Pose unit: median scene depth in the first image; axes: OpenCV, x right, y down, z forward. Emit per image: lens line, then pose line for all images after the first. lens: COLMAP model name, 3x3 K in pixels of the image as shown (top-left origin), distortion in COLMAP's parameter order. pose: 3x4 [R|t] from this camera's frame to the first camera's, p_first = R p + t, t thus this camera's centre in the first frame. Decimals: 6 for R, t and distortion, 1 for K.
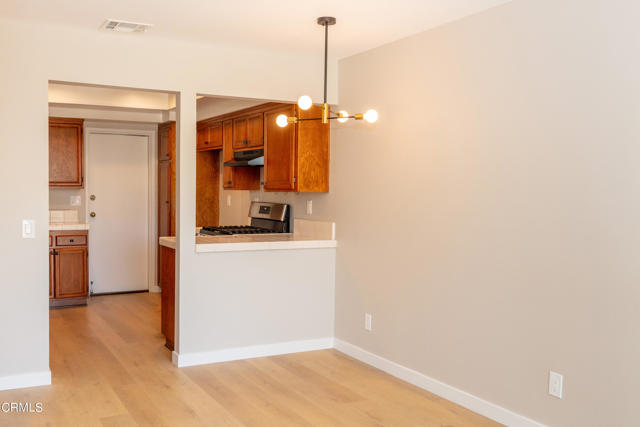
lens RADIAL K [[602.1, 0, 287.5], [0, 602.1, 218.2], [0, 0, 1]] dist [0.016933, 0.000000]
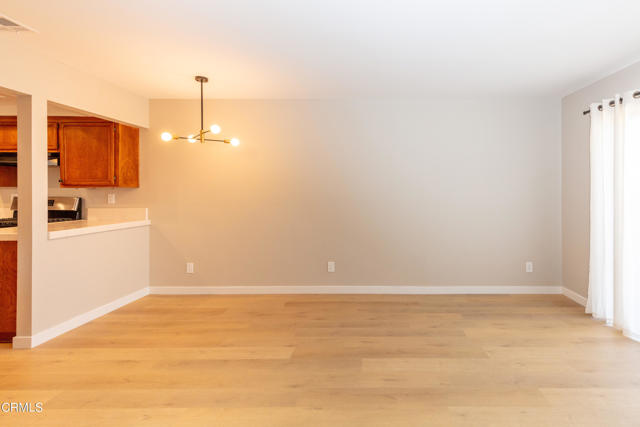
lens RADIAL K [[320.1, 0, 348.4], [0, 320.1, 194.2], [0, 0, 1]] dist [0.009137, -0.002617]
pose [[0.479078, -0.013088, 0.877675, -0.371673], [0.046037, 0.998887, -0.010234, 0.004008], [-0.876564, 0.045308, 0.479148, 0.193920]]
